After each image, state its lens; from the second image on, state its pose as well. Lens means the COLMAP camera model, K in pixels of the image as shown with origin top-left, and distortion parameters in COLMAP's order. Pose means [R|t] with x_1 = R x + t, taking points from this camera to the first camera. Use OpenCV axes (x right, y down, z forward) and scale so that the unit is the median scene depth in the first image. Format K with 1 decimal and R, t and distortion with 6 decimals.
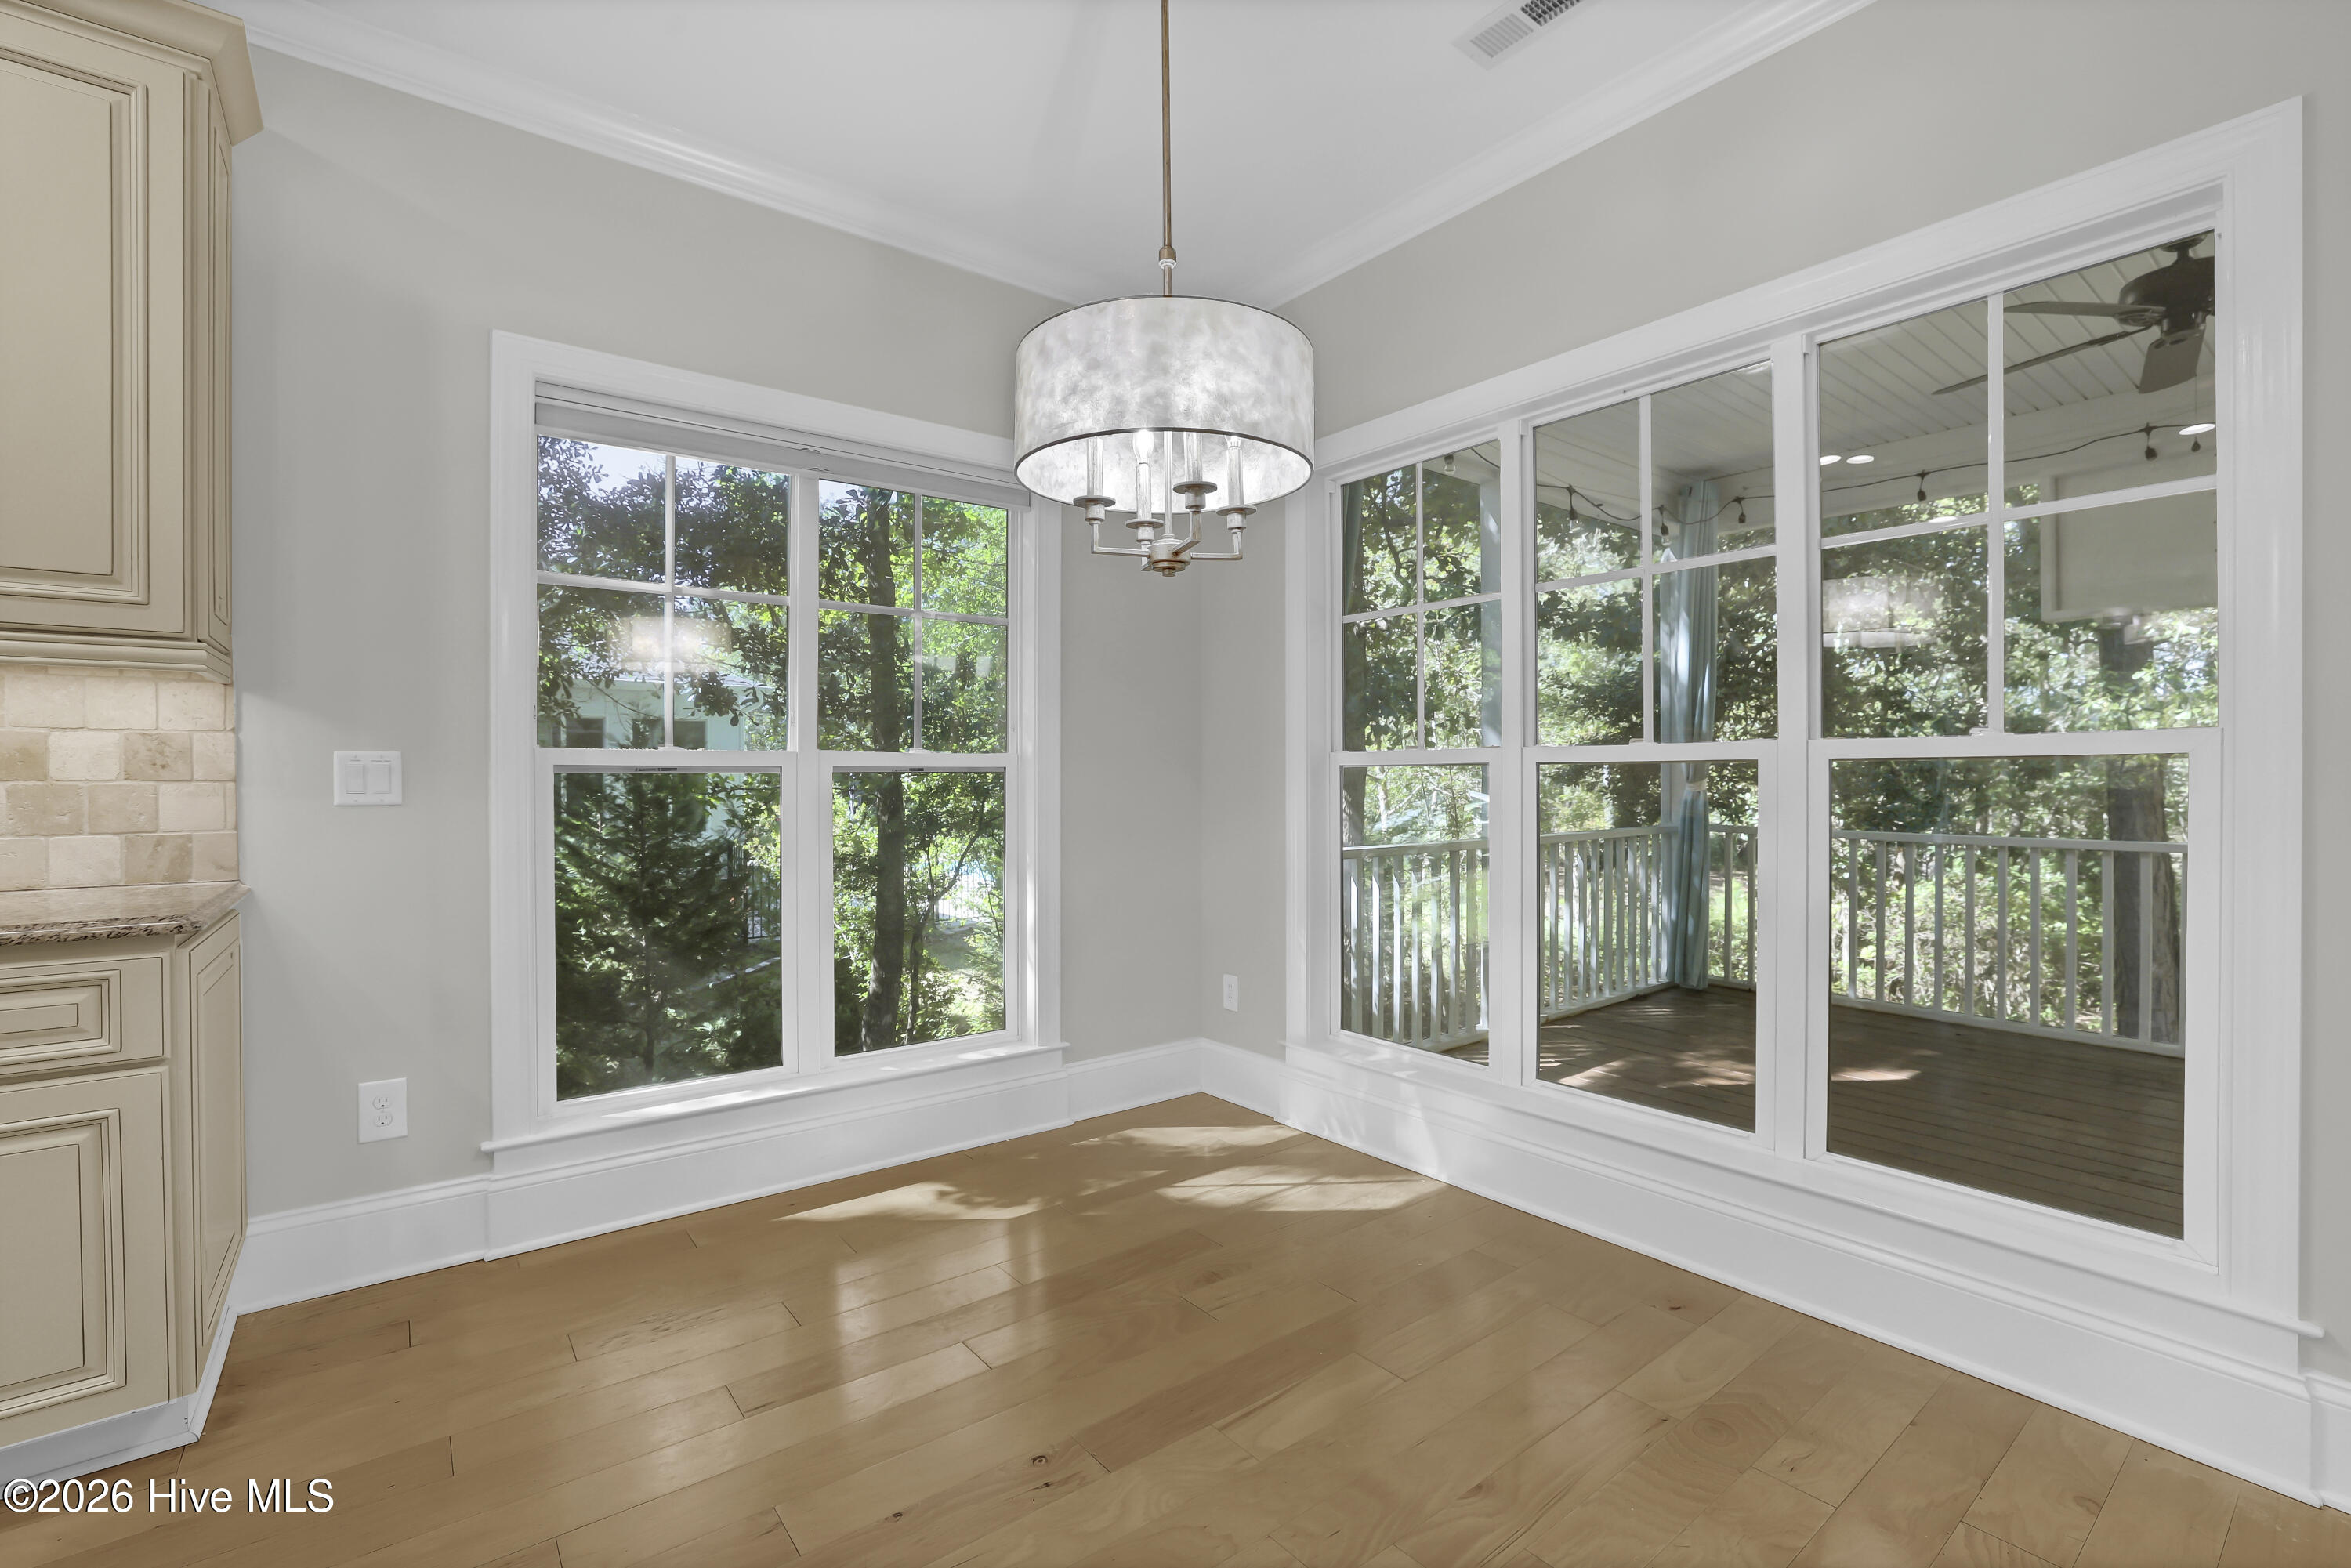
lens RADIAL K [[1036.0, 0, 1173.3], [0, 1036.0, 783.8], [0, 0, 1]] dist [-0.053261, 0.018424]
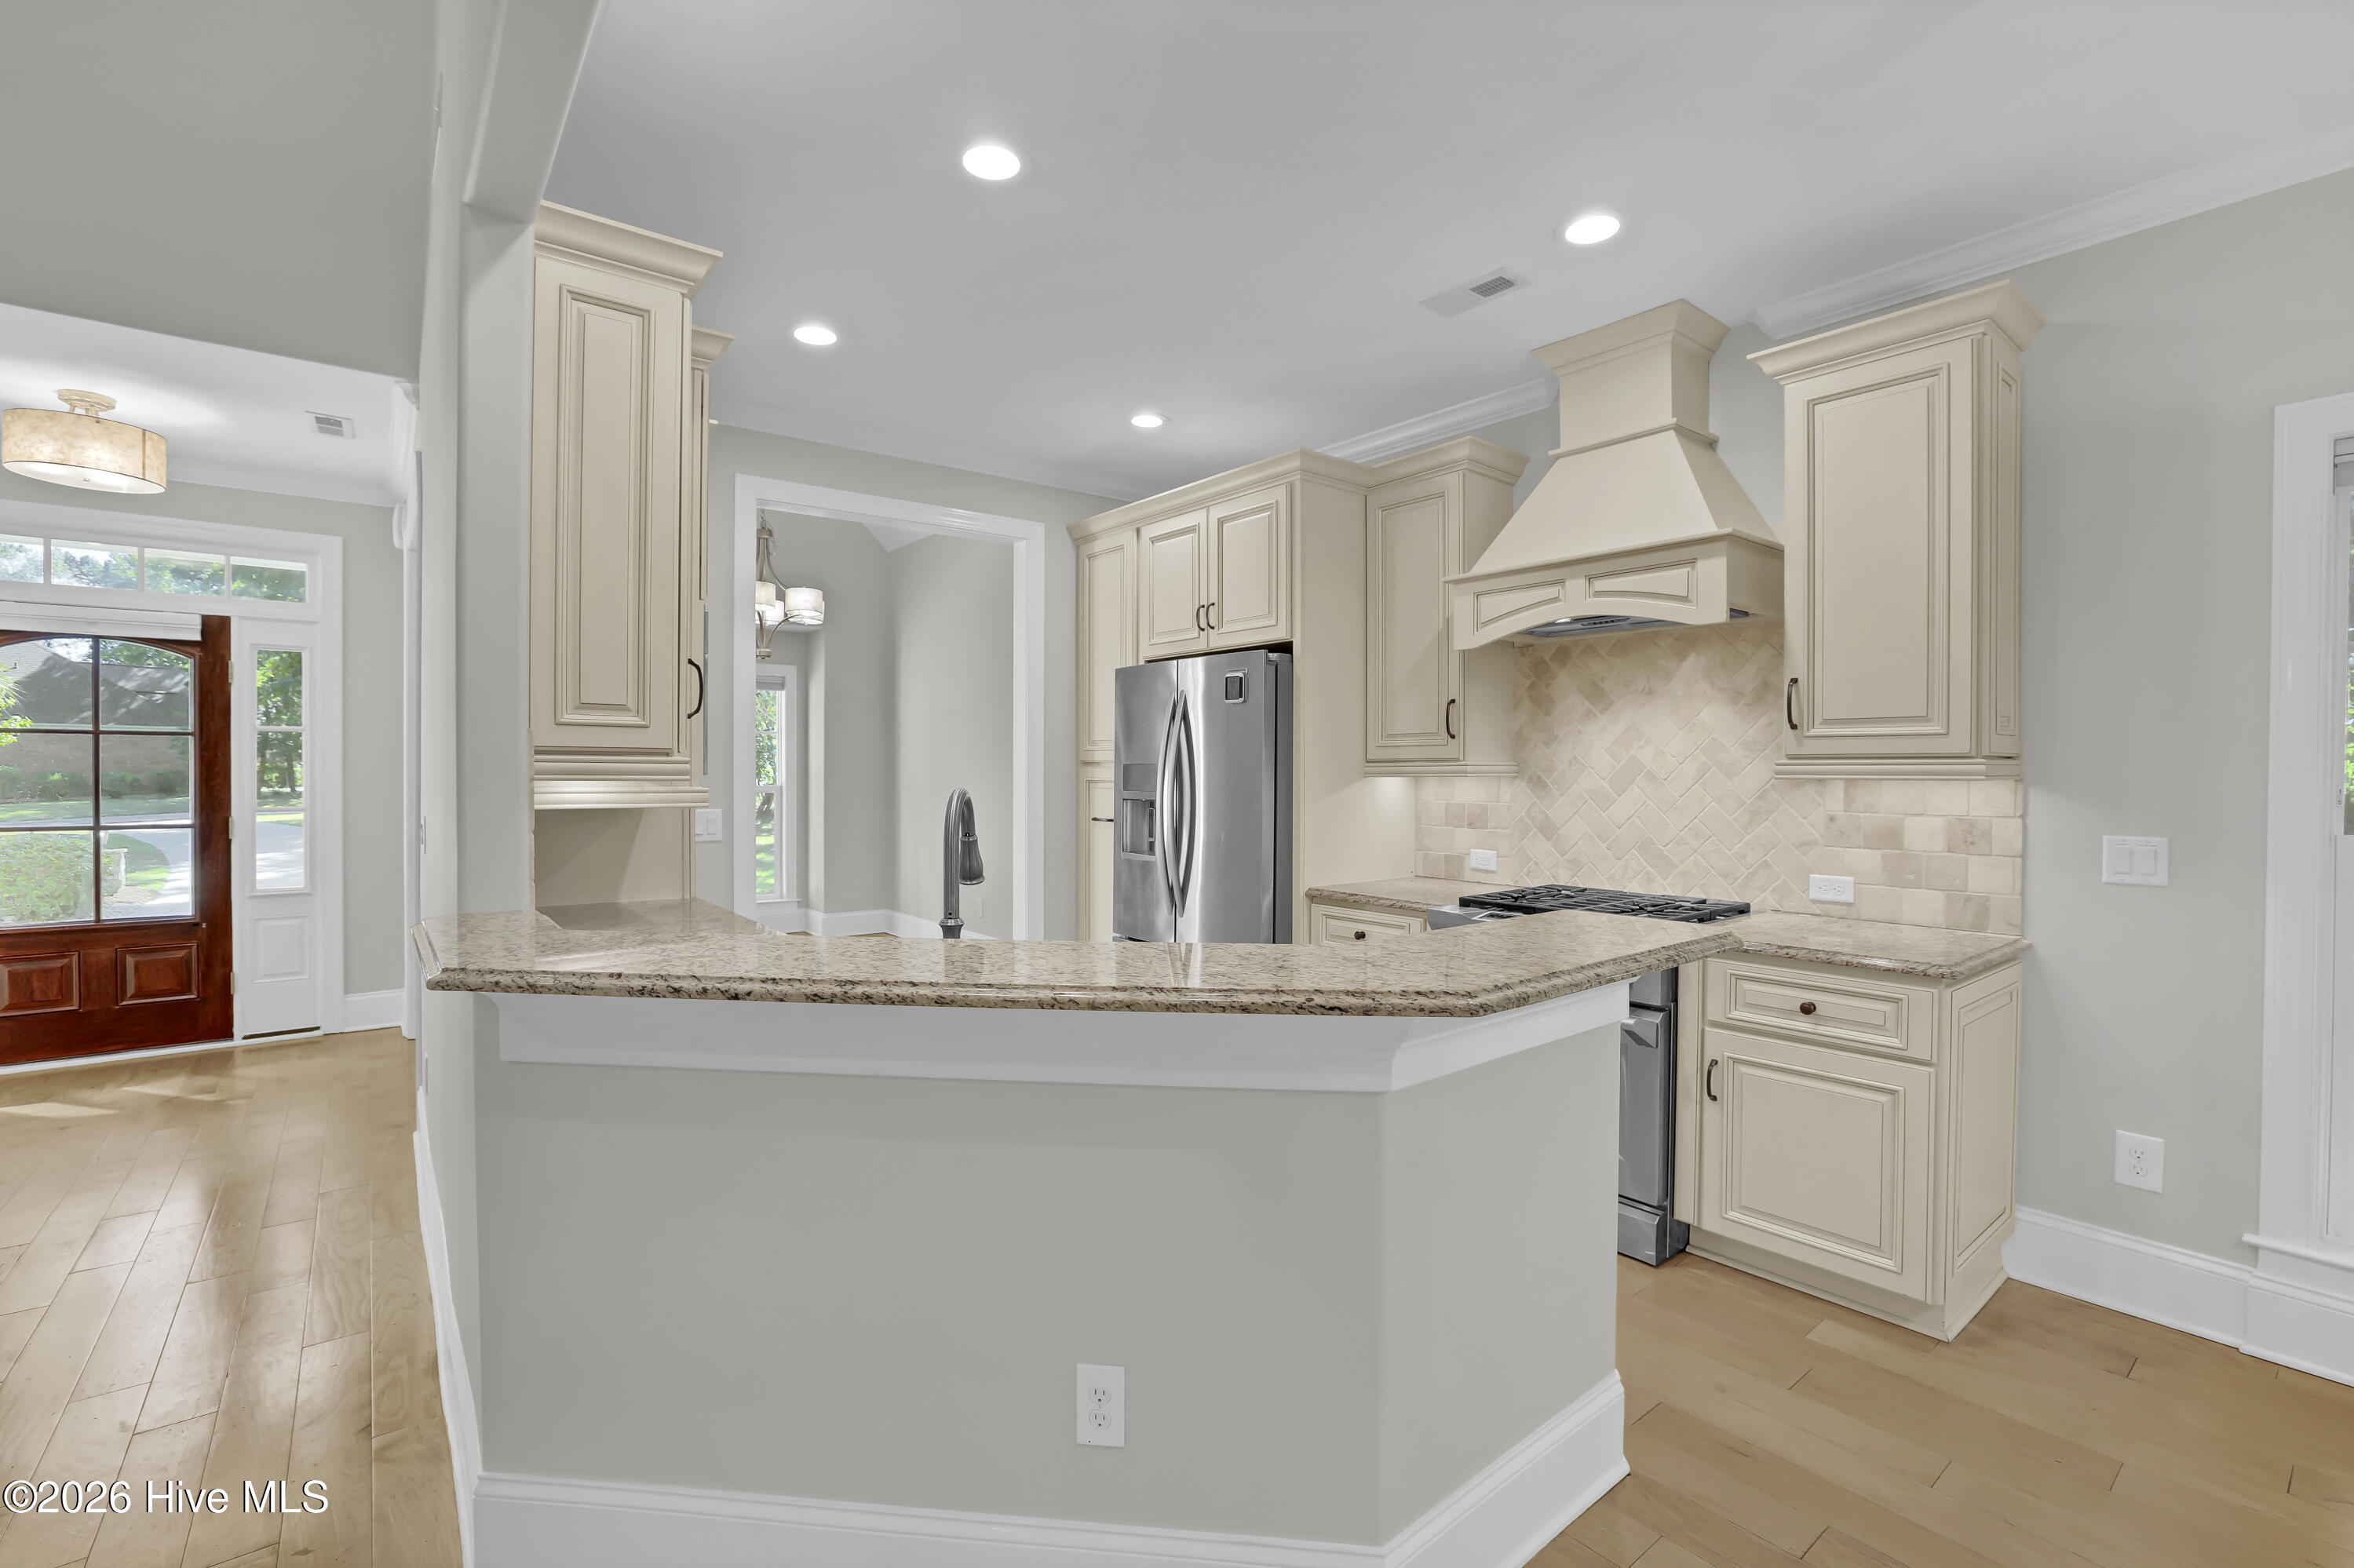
lens RADIAL K [[1037.3, 0, 1174.8], [0, 1037.3, 783.8], [0, 0, 1]] dist [-0.053261, 0.018424]
pose [[0.010838, 0.014455, -0.999837, 0.312770], [-0.010949, 0.999837, 0.014337, -0.099800], [0.999881, 0.010792, 0.010994, -0.078197]]
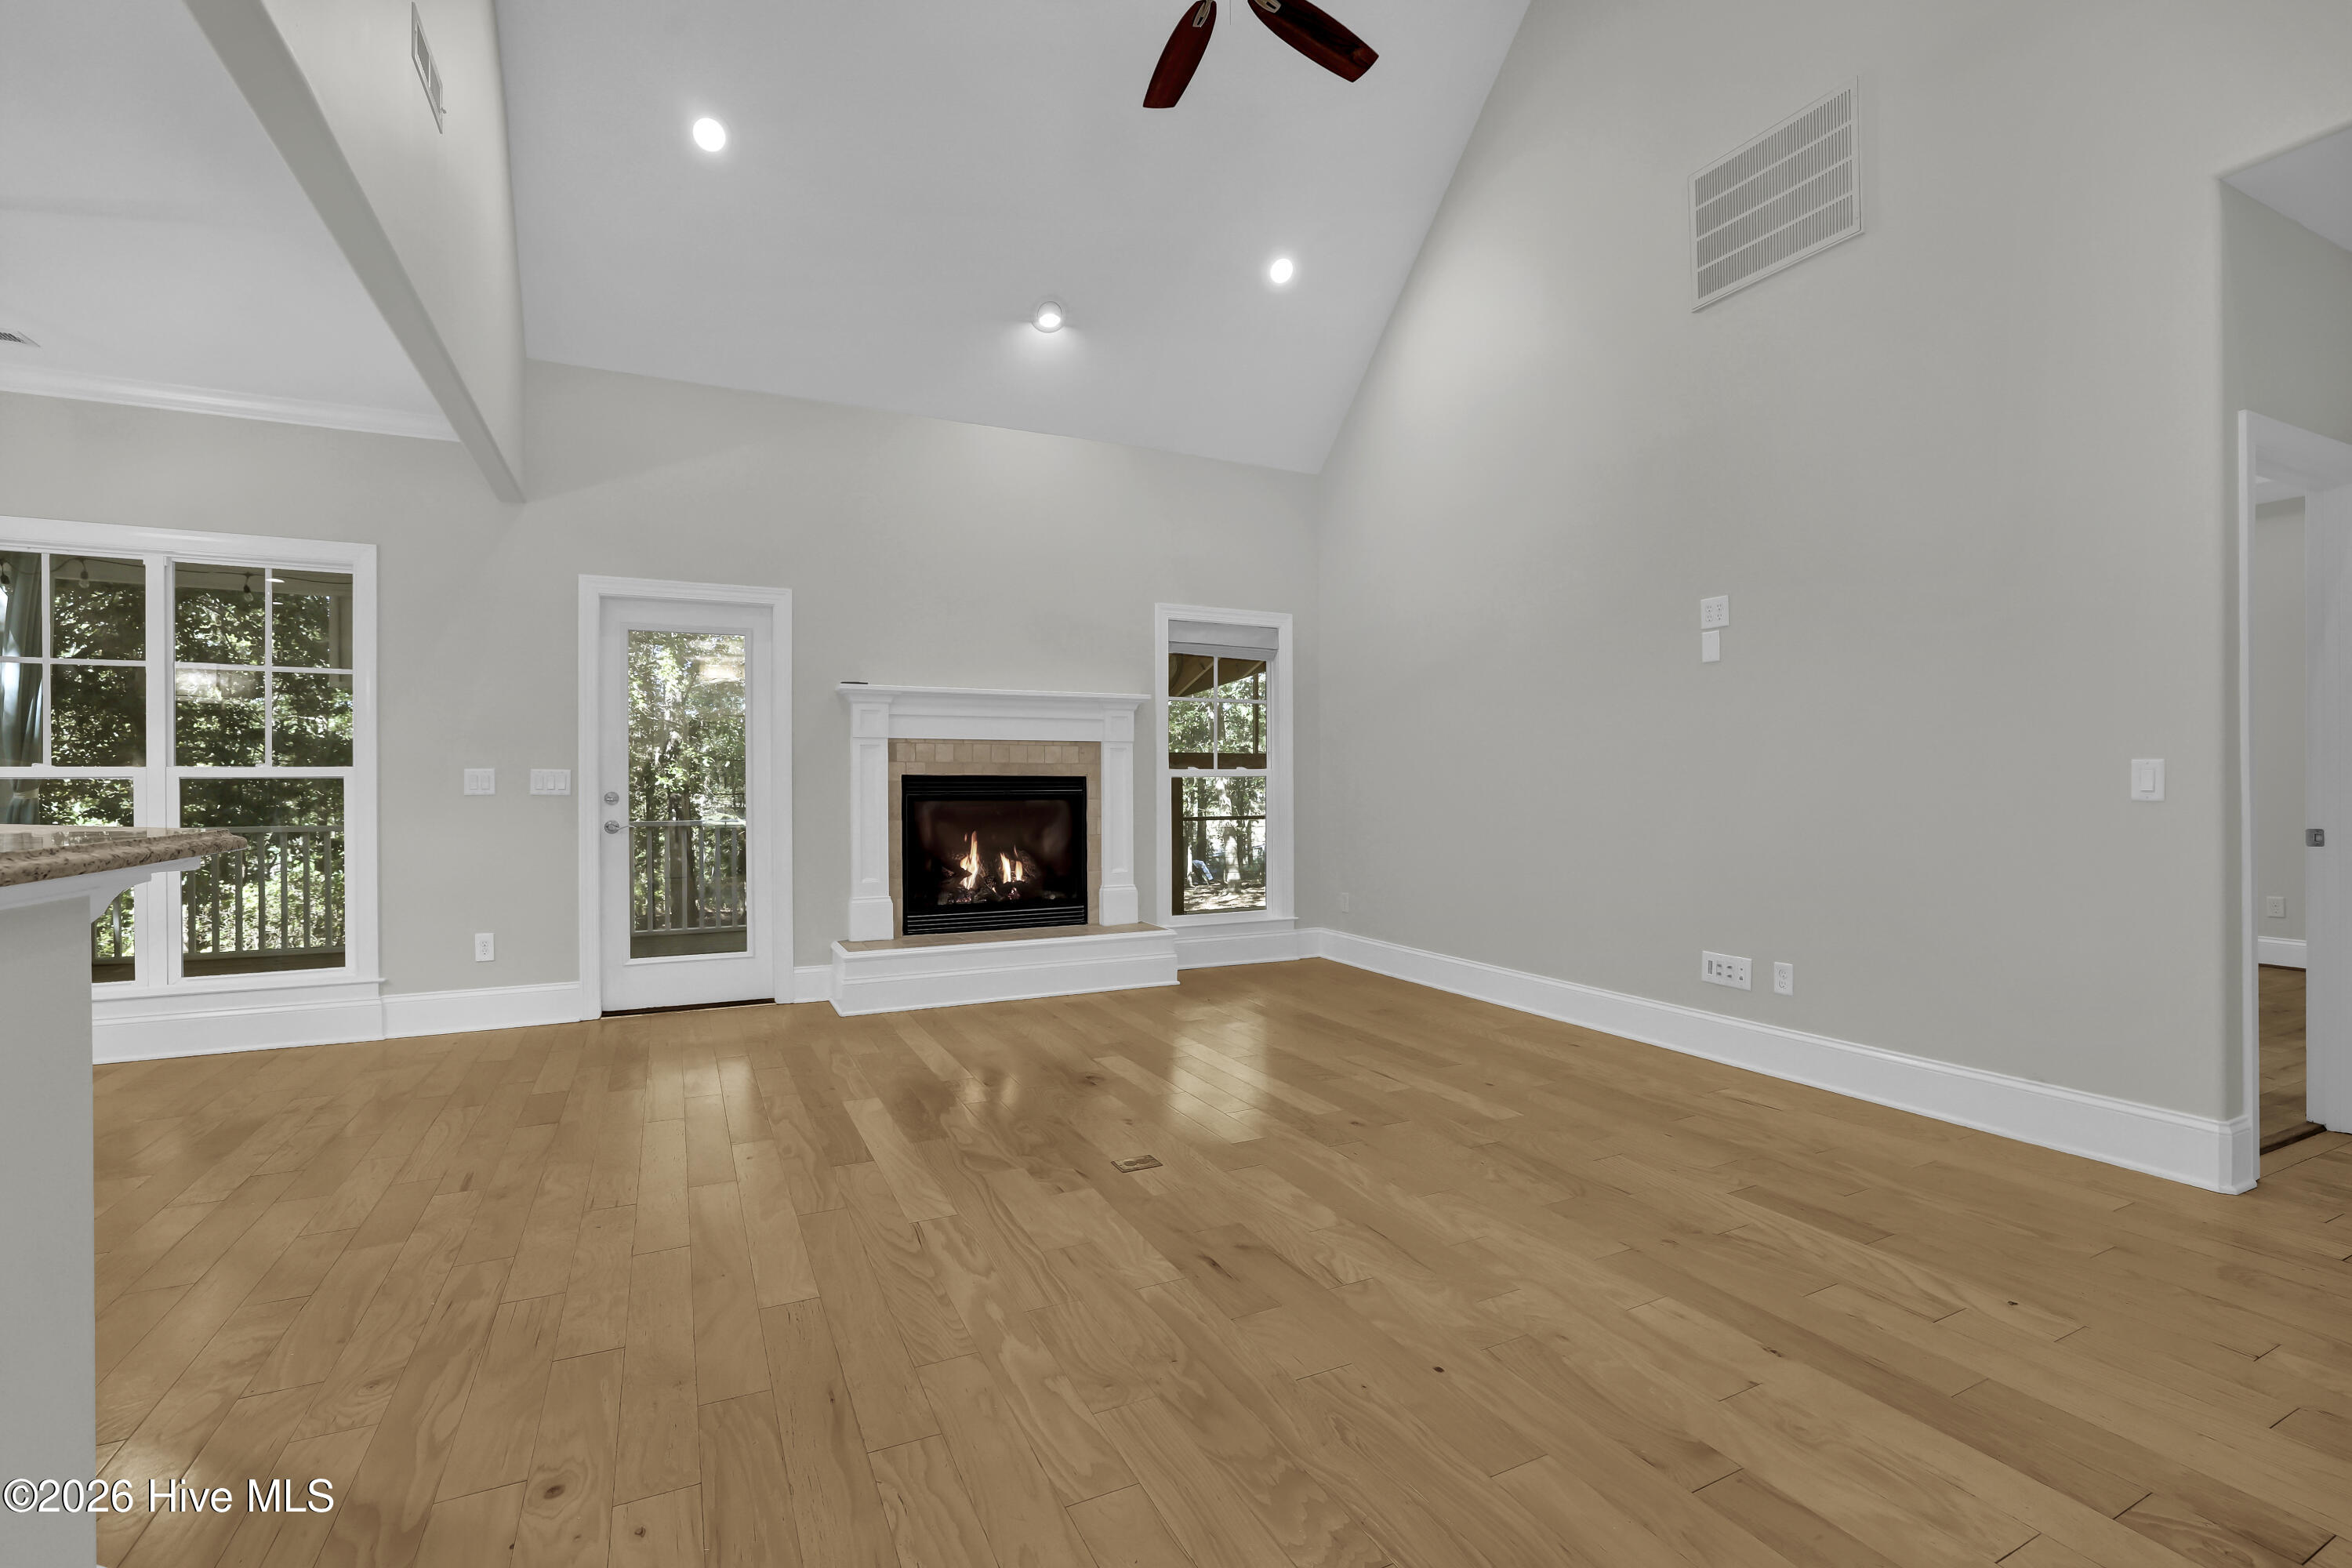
lens RADIAL K [[1036.5, 0, 1173.8], [0, 1036.5, 783.8], [0, 0, 1]] dist [-0.053261, 0.018424]
pose [[0.200151, 0.000556, 0.979765, -0.887546], [0.007802, 0.999967, -0.002161, 0.008677], [-0.979734, 0.008077, 0.200140, -1.298887]]
